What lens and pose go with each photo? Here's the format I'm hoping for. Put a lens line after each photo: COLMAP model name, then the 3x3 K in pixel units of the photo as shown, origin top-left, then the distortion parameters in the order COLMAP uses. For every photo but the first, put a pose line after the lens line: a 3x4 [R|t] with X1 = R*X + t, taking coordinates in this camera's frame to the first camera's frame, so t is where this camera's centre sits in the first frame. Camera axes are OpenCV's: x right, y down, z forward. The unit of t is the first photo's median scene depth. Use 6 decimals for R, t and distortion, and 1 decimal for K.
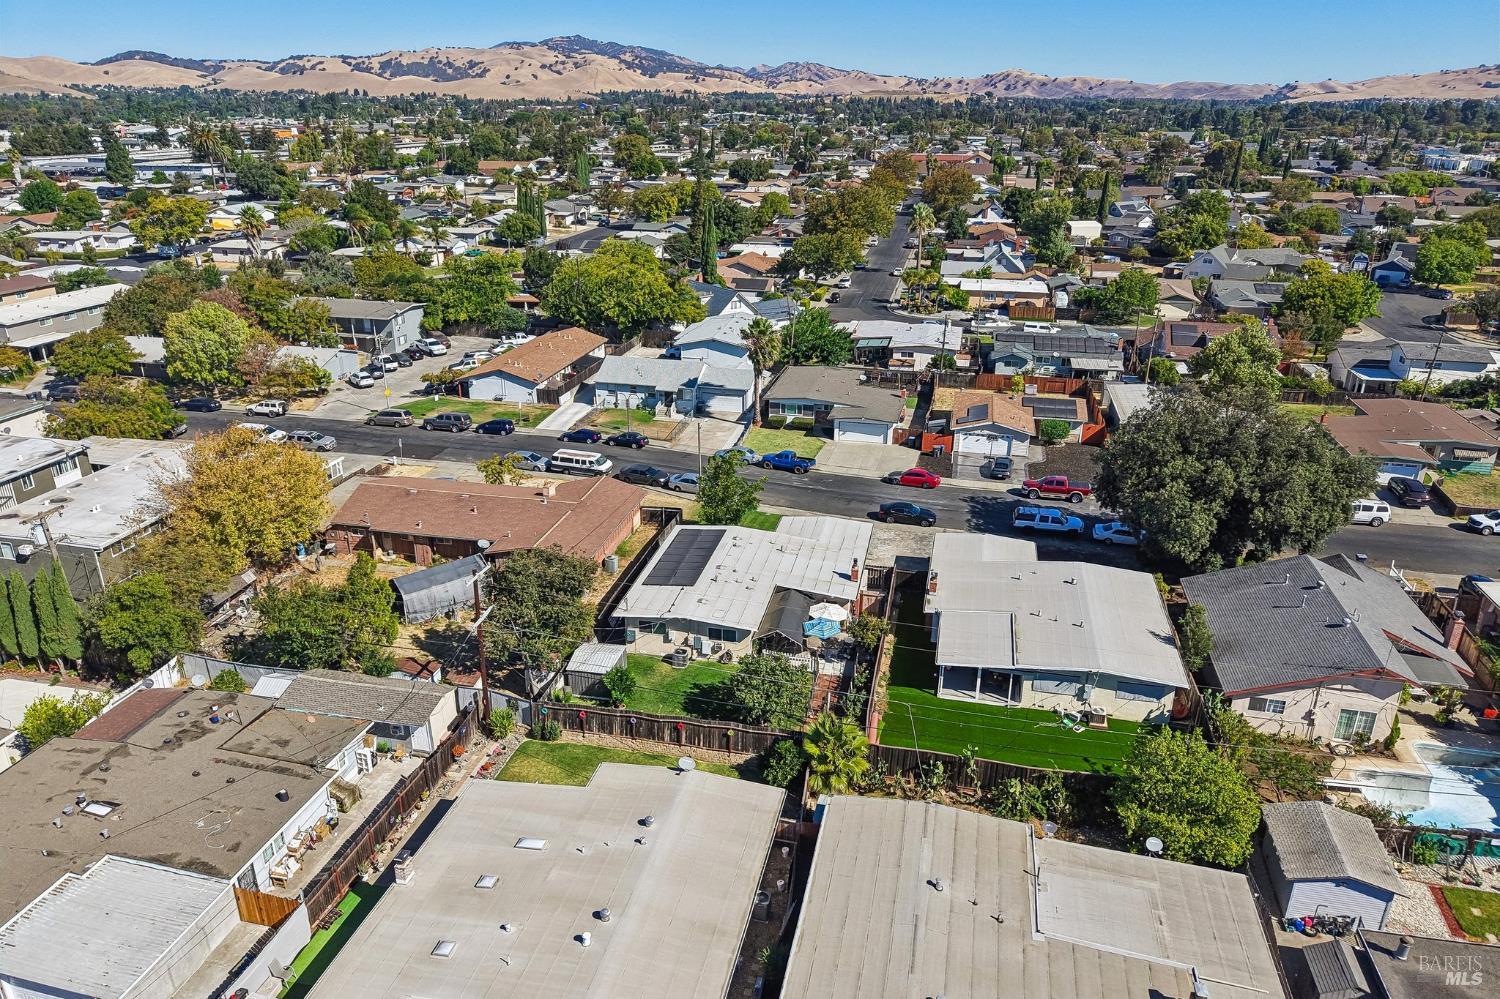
lens RADIAL K [[1004.6, 0, 749.4], [0, 1004.6, 489.2], [0, 0, 1]] dist [0.027012, -0.025906]
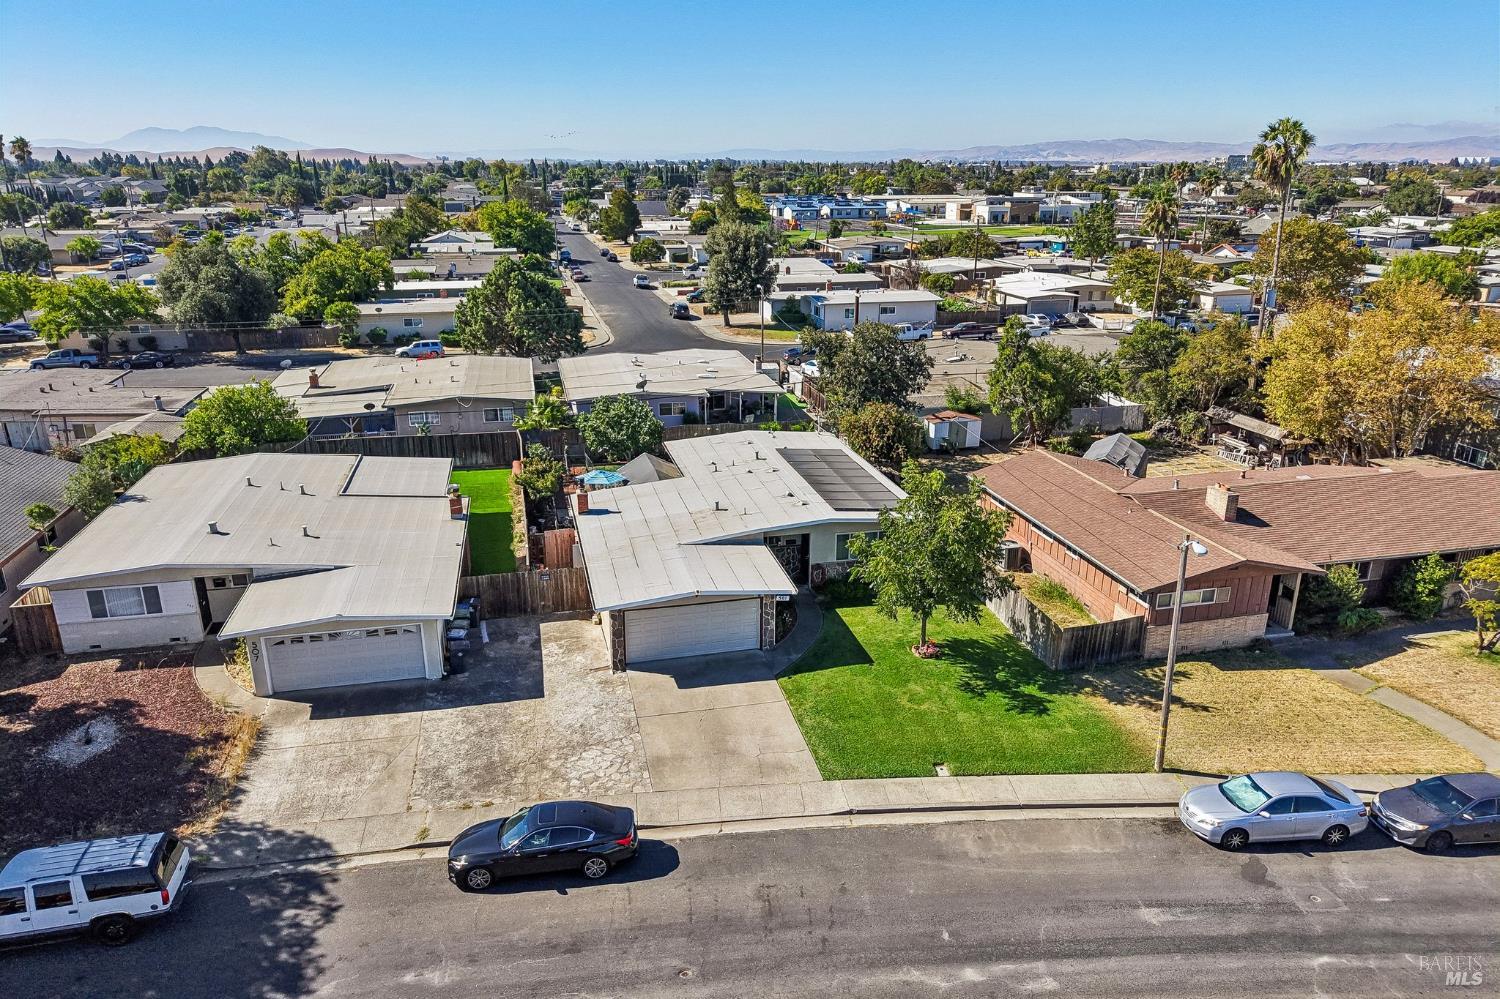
lens RADIAL K [[993.3, 0, 747.3], [0, 993.3, 500.8], [0, 0, 1]] dist [0.007328, -0.004507]
pose [[-0.904832, 0.127946, -0.406089, 0.193510], [-0.161291, 0.779690, 0.605037, -0.228870], [0.394036, 0.612955, -0.684852, 1.072083]]
